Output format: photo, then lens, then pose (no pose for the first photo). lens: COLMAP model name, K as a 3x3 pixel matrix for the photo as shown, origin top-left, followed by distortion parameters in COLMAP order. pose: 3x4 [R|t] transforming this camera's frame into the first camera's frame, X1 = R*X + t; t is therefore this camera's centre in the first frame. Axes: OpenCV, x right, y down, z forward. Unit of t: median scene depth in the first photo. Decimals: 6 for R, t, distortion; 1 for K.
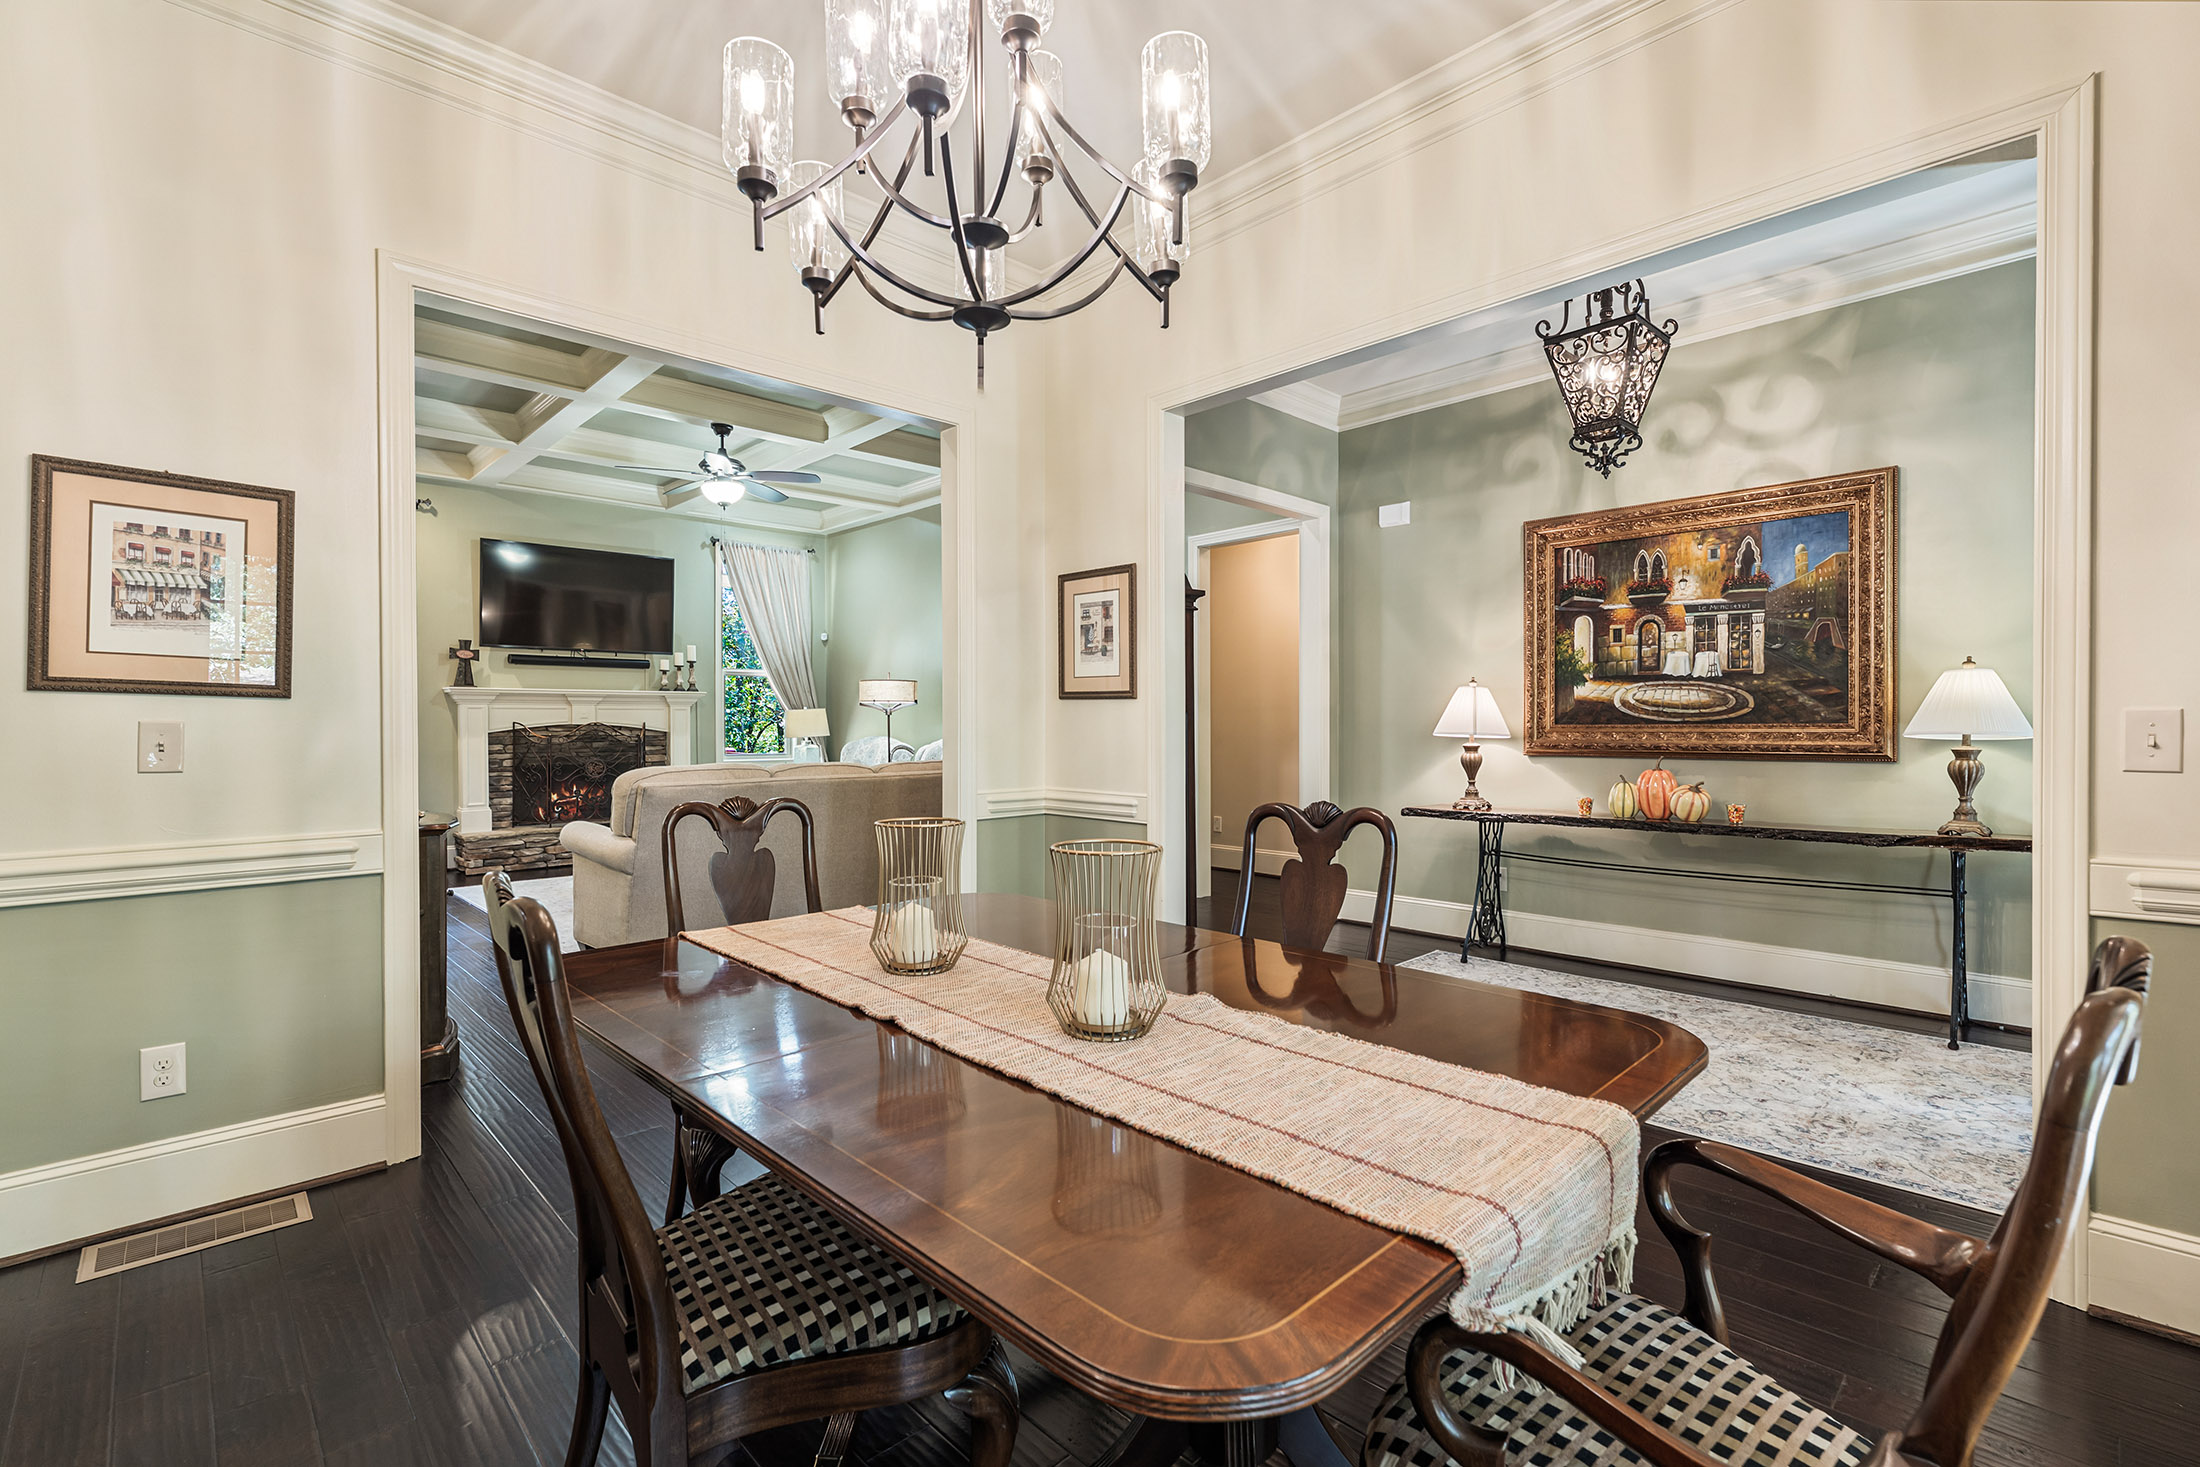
lens RADIAL K [[978.7, 0, 1100.0], [0, 978.7, 733.5], [0, 0, 1]] dist [-0.001680, -0.000235]
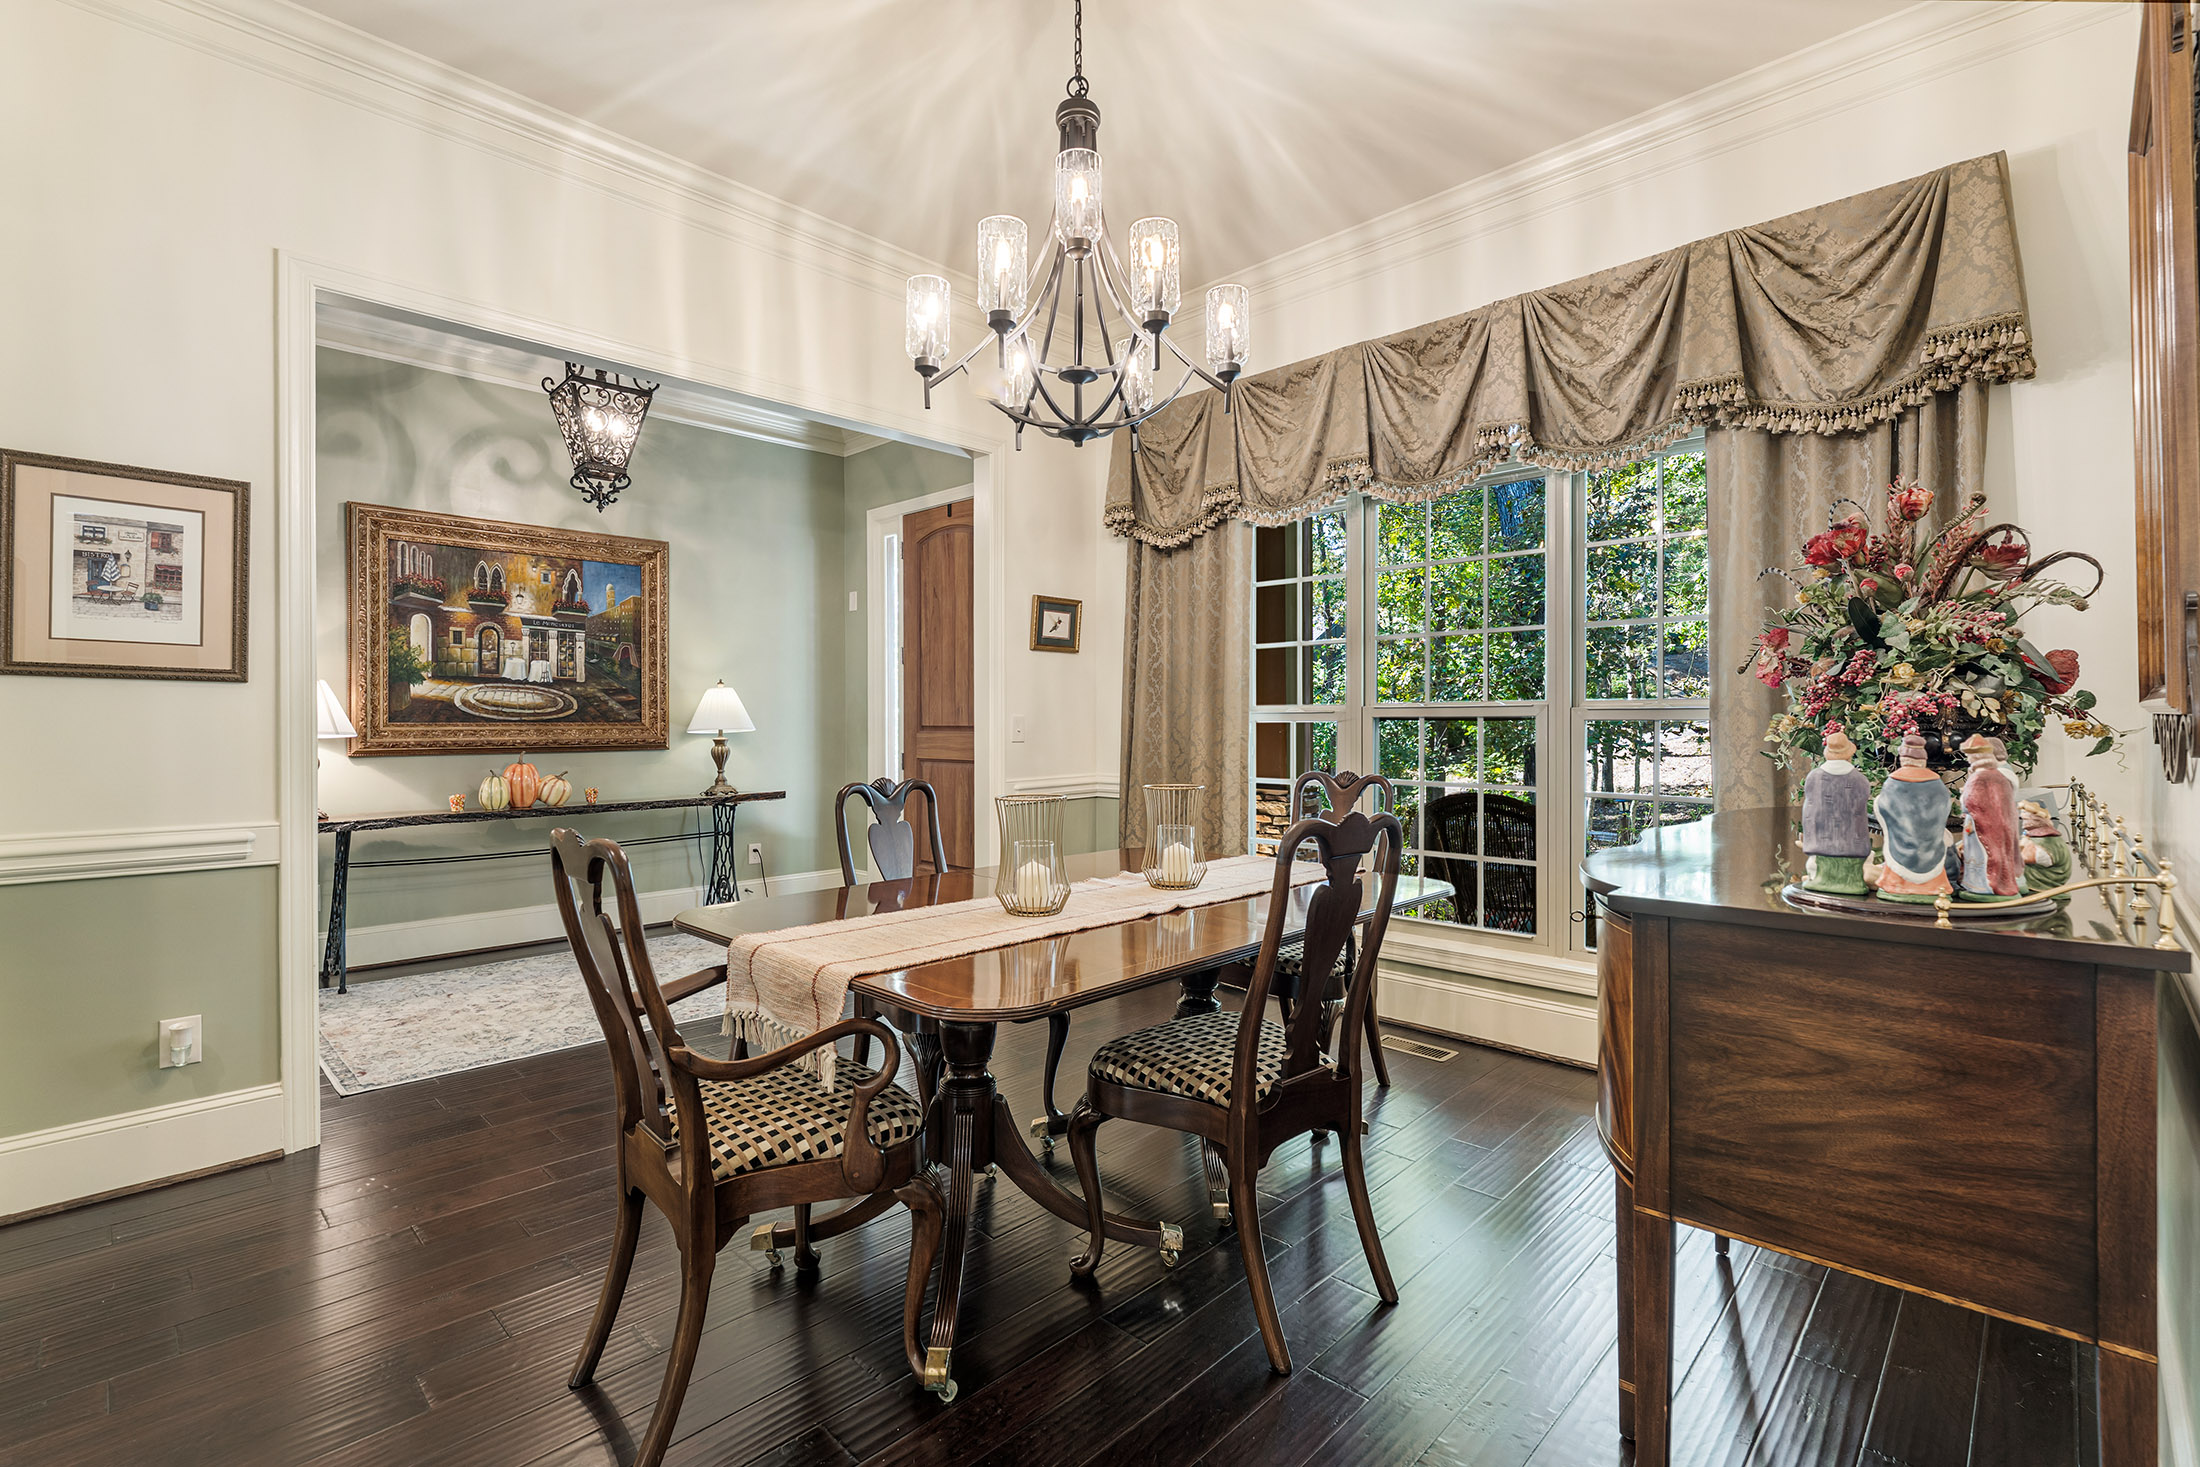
lens RADIAL K [[978.7, 0, 1100.0], [0, 978.7, 733.5], [0, 0, 1]] dist [-0.001680, -0.000235]
pose [[-0.032090, -0.008811, 0.999446, -0.566703], [0.009610, 0.999912, 0.009123, -0.000959], [-0.999439, 0.009898, -0.032002, 0.371959]]
